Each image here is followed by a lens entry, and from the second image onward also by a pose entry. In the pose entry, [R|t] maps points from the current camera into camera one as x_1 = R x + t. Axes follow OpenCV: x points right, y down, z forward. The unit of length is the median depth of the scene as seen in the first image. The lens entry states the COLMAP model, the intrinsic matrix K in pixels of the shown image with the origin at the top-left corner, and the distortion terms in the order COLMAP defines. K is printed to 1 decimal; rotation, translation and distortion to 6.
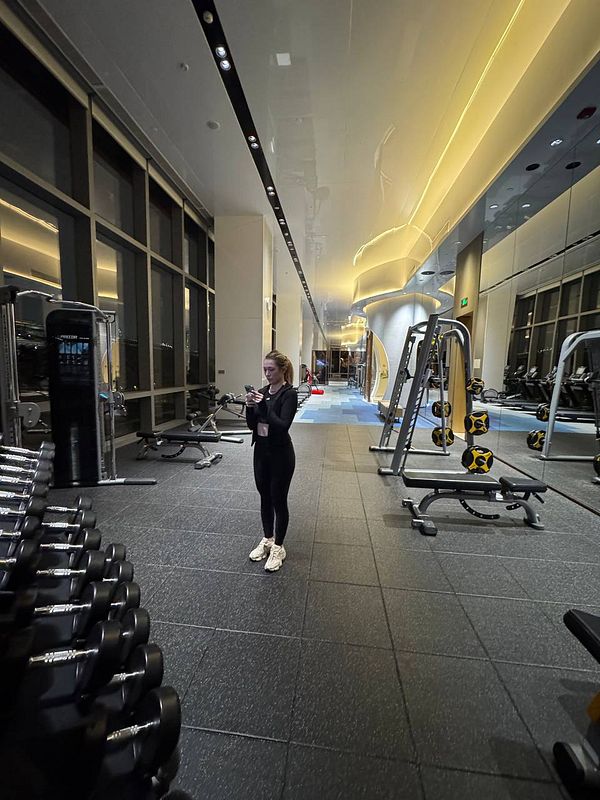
lens RADIAL K [[318.1, 0, 300.9], [0, 318.1, 400.2], [0, 0, 1]] dist [0.001961, 0.000134]
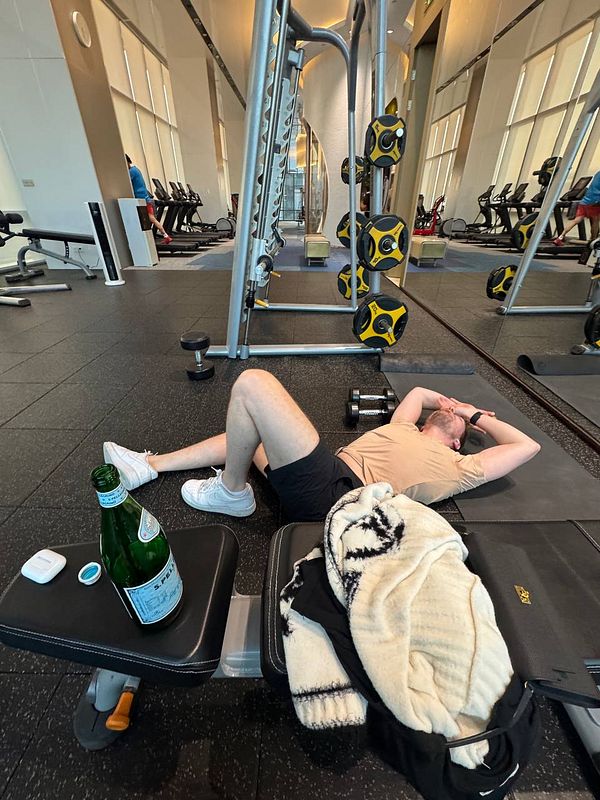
lens RADIAL K [[318.1, 0, 300.4], [0, 318.1, 401.1], [0, 0, 1]] dist [0.001961, 0.000134]
pose [[0.996038, -0.061239, 0.064486, 0.386293], [0.028118, 0.904787, 0.424935, 0.079681], [-0.084368, -0.421439, 0.902924, 0.489199]]
